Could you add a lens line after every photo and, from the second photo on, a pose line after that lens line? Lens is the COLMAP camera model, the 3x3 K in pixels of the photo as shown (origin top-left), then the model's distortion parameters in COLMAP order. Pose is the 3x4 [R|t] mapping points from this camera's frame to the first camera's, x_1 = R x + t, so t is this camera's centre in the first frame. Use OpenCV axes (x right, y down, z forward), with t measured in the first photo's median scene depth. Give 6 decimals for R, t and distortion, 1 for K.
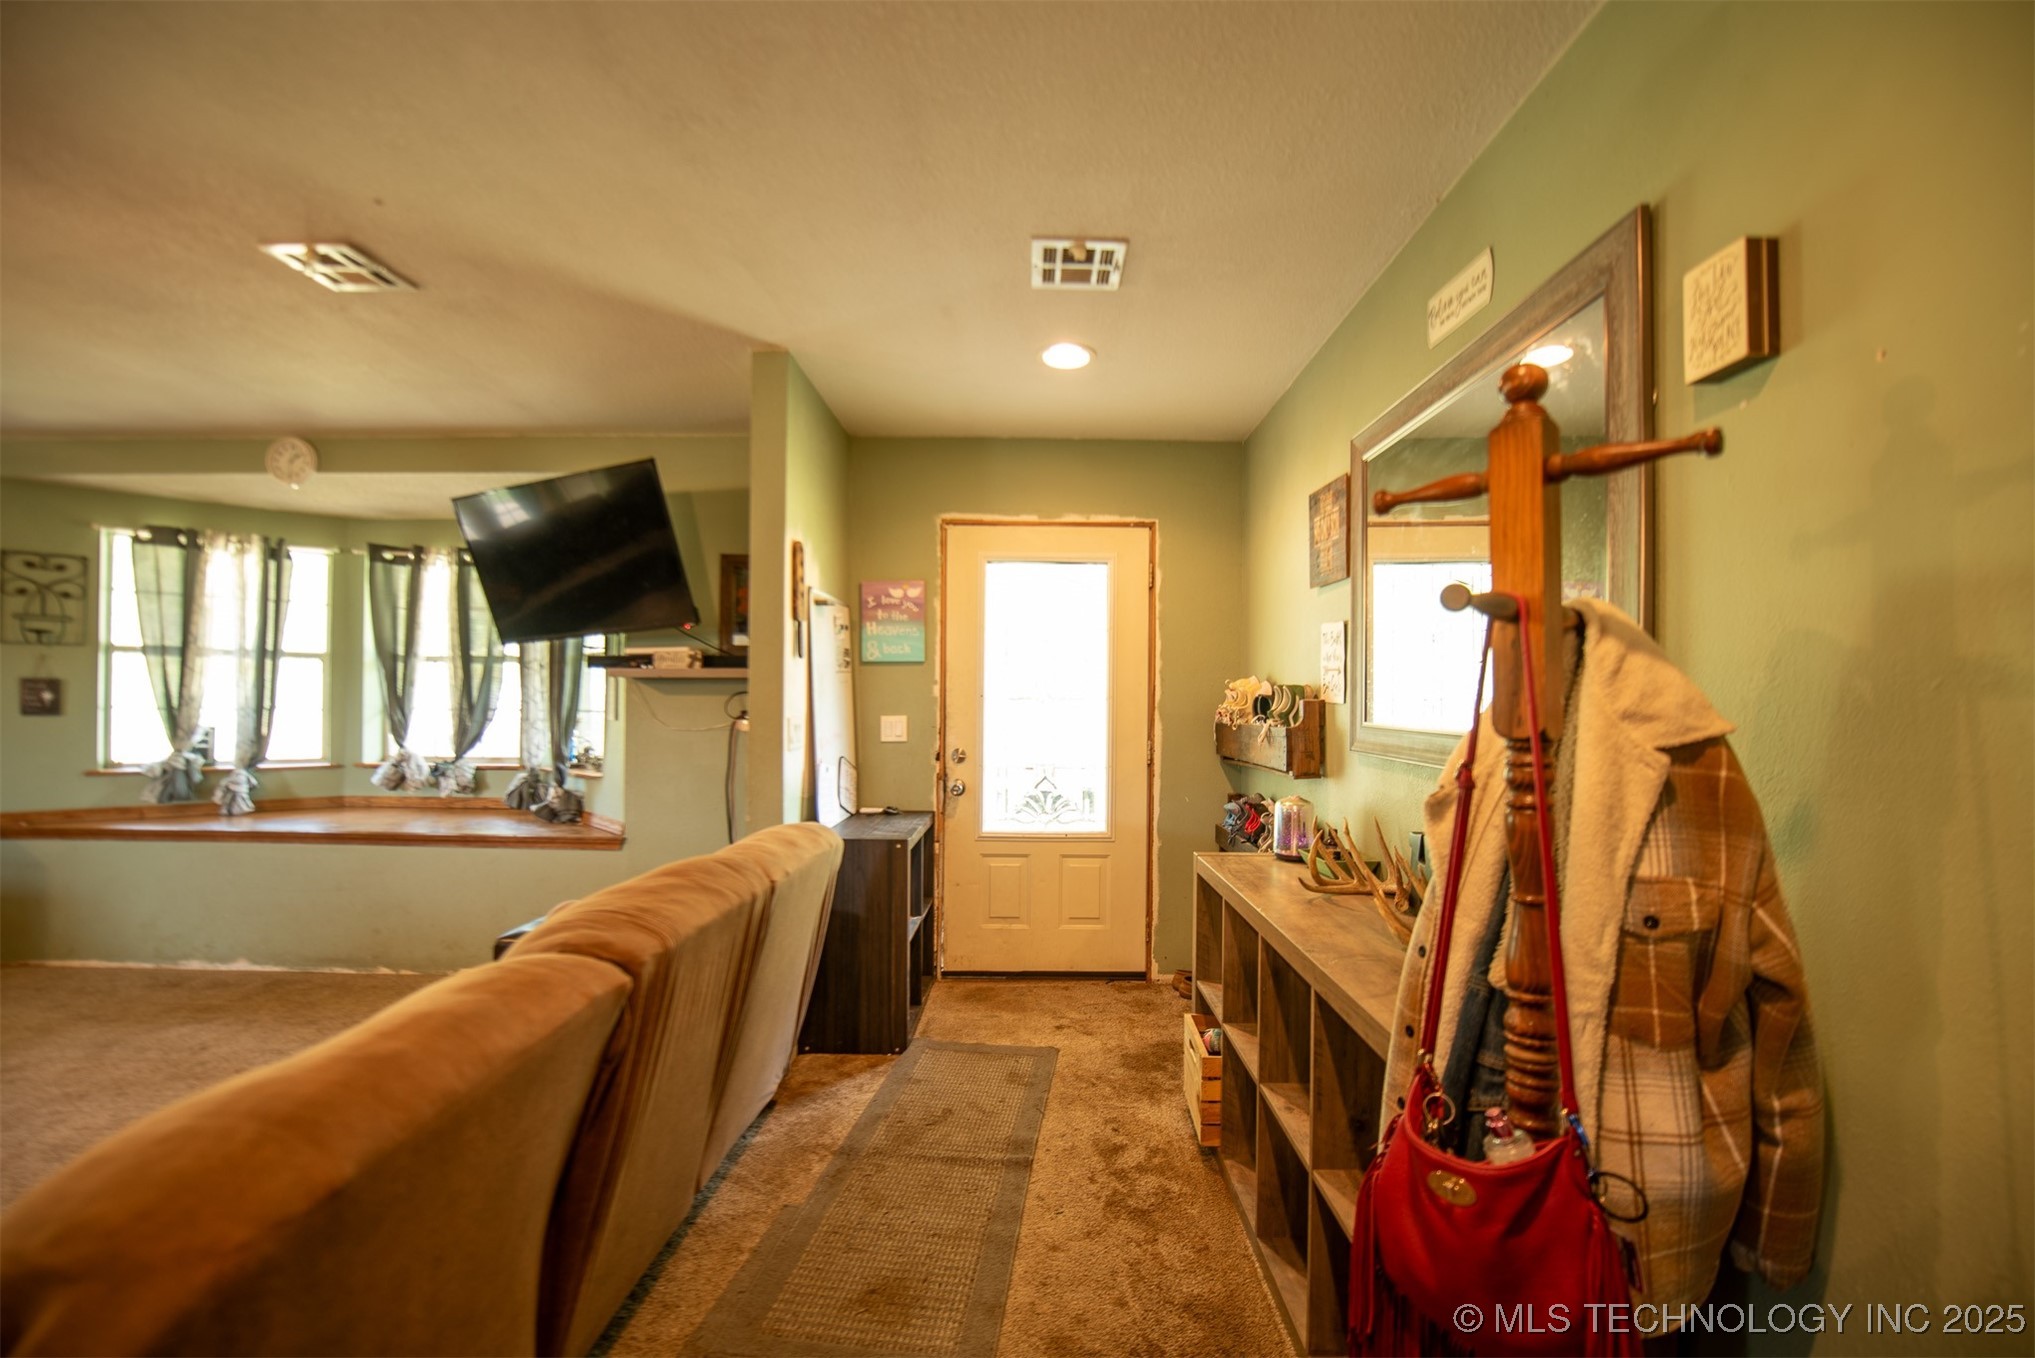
lens RADIAL K [[819.6, 0, 1026.2], [0, 819.6, 691.6], [0, 0, 1]] dist [-0.015915, -0.002197]
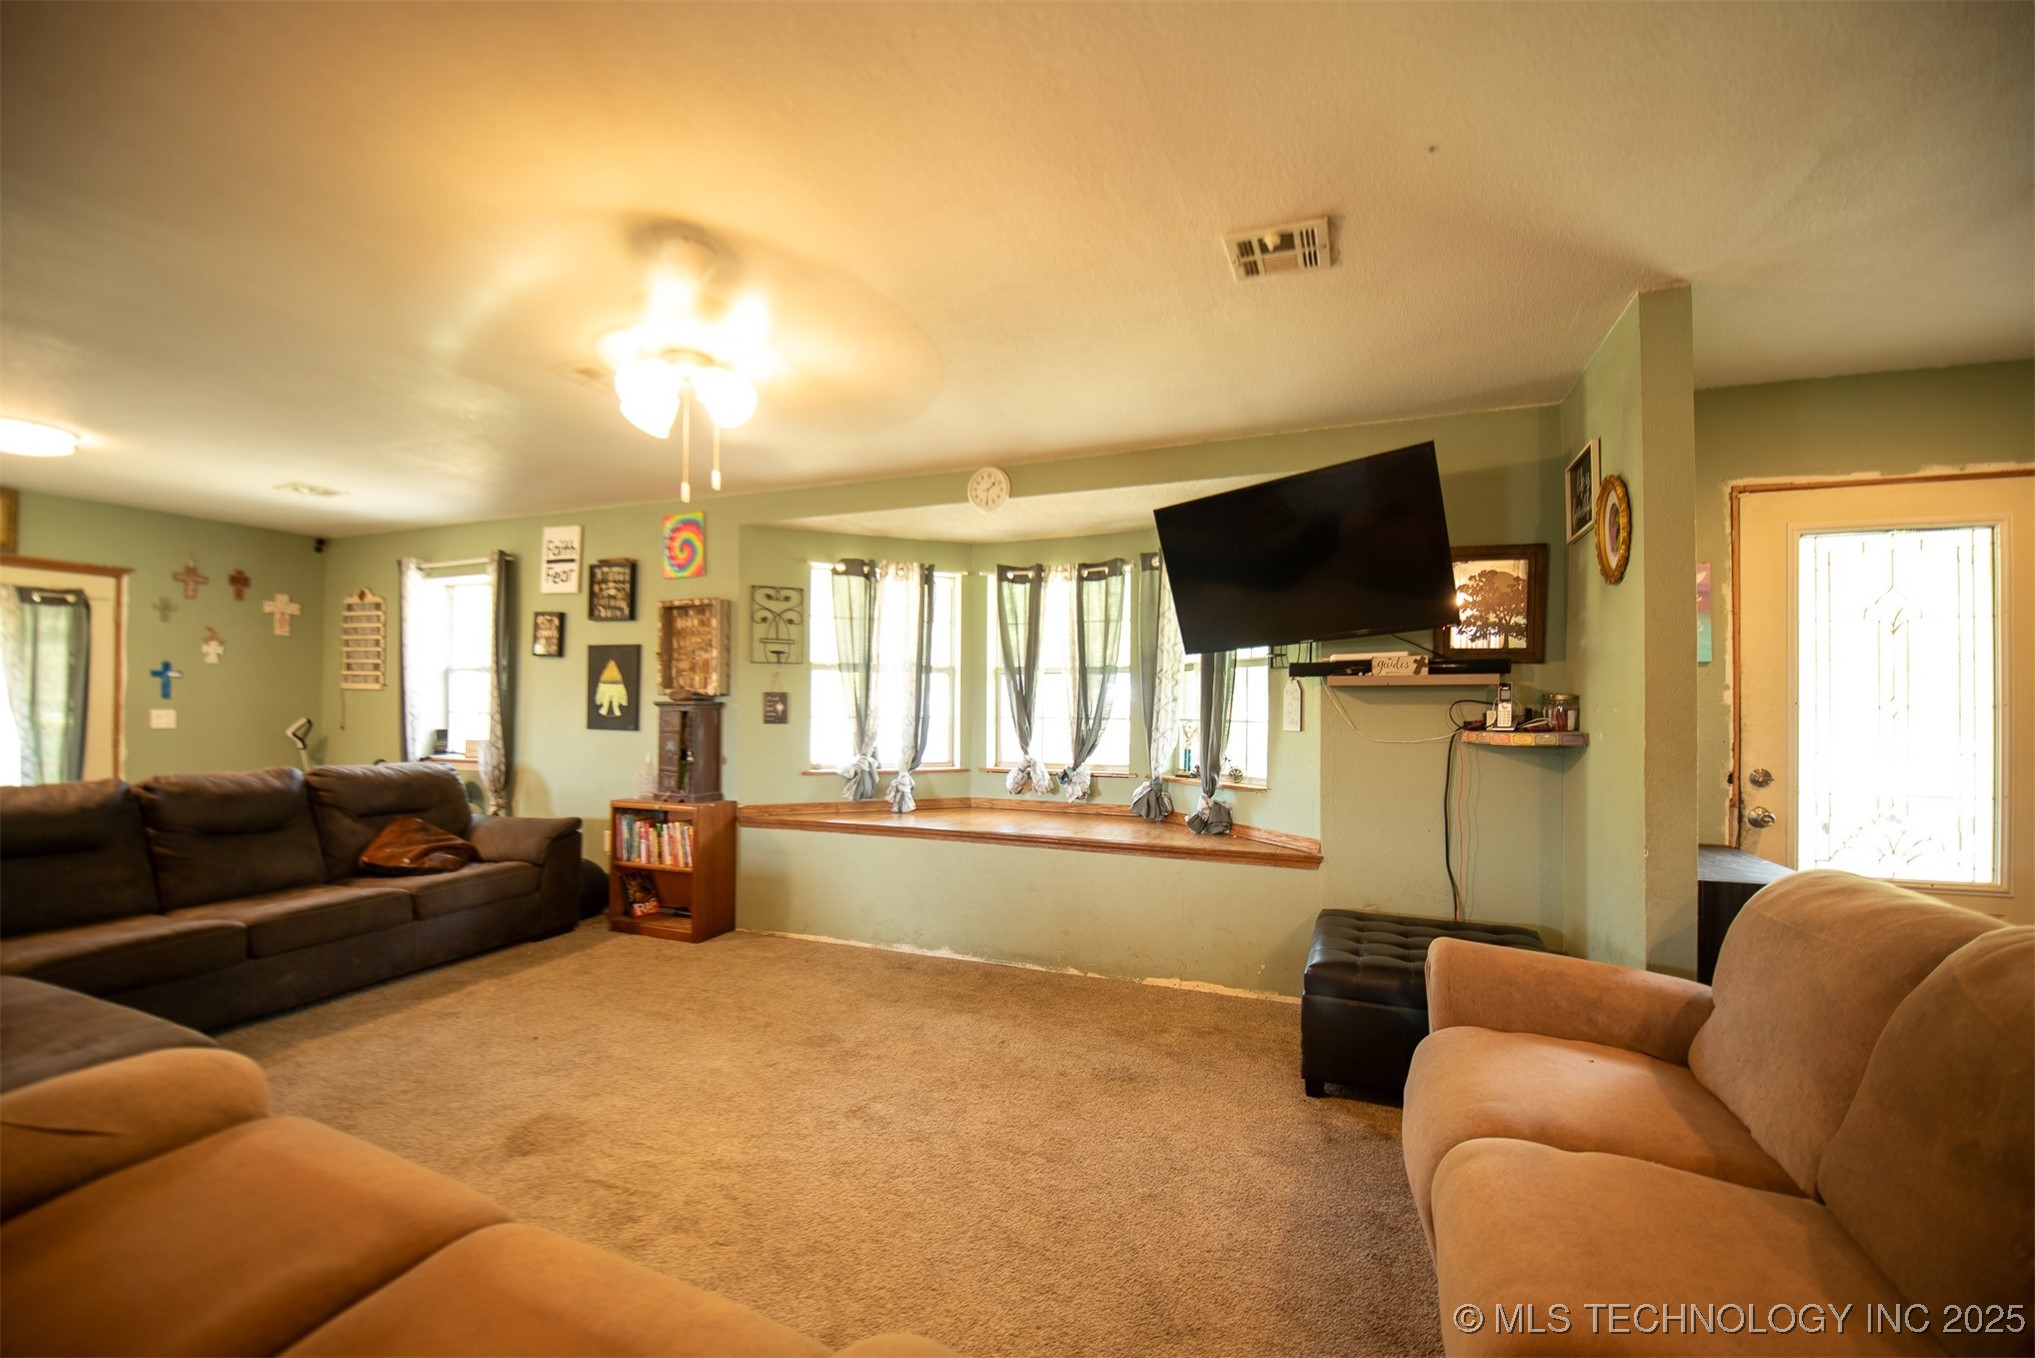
lens RADIAL K [[819.6, 0, 1051.9], [0, 819.6, 688.4], [0, 0, 1]] dist [-0.015915, -0.002197]
pose [[0.934081, -0.011014, -0.356890, -0.392548], [0.007095, 0.999899, -0.012287, -0.004367], [0.356990, 0.008945, 0.934065, 0.007401]]
